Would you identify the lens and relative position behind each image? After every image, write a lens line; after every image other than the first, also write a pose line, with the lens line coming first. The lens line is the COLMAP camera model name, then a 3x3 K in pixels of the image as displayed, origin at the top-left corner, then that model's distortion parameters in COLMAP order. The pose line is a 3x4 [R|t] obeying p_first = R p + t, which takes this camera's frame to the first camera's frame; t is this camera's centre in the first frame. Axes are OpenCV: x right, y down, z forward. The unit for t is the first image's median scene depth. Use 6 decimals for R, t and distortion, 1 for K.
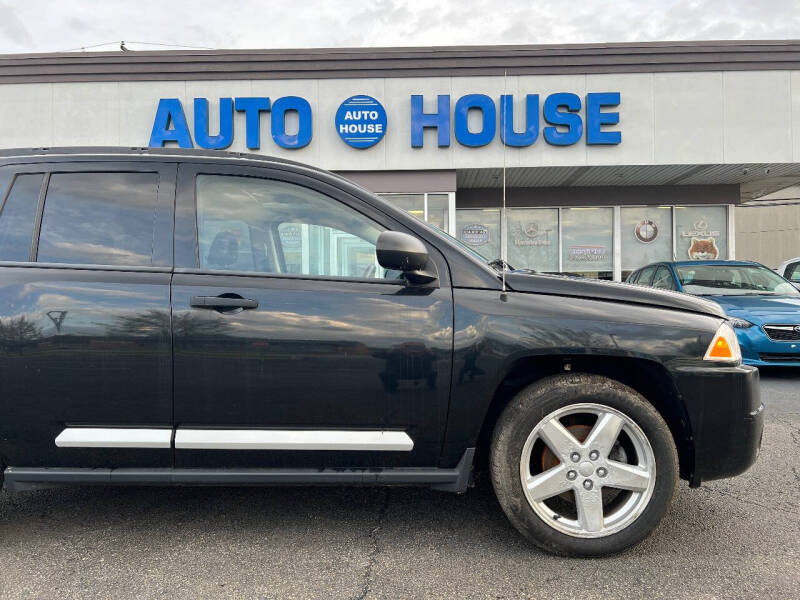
lens RADIAL K [[601.1, 0, 401.6], [0, 601.1, 305.4], [0, 0, 1]] dist [0.050044, -0.055547]
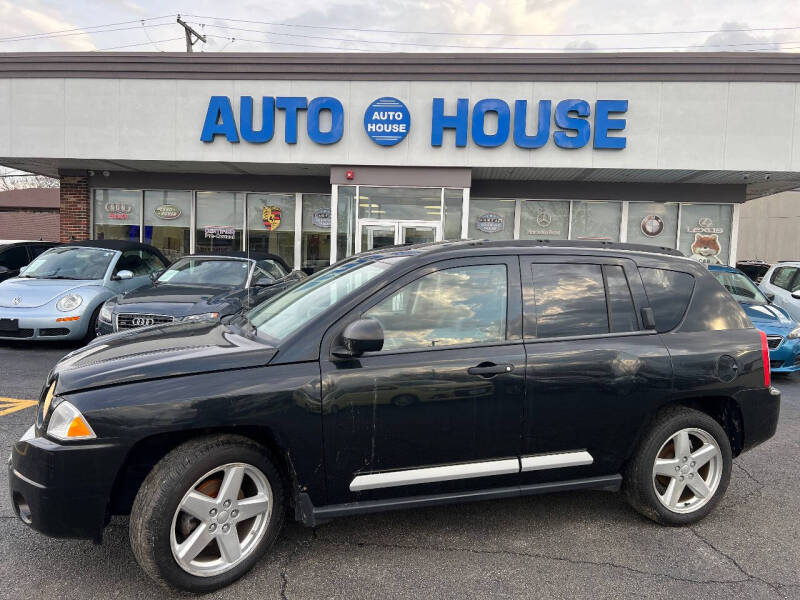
lens RADIAL K [[601.1, 0, 398.0], [0, 601.1, 301.8], [0, 0, 1]] dist [0.050044, -0.055547]
pose [[0.996137, 0.048328, -0.073315, 0.050297], [-0.043093, 0.996517, 0.071387, -0.054415], [0.076509, -0.067952, 0.994751, -0.124278]]
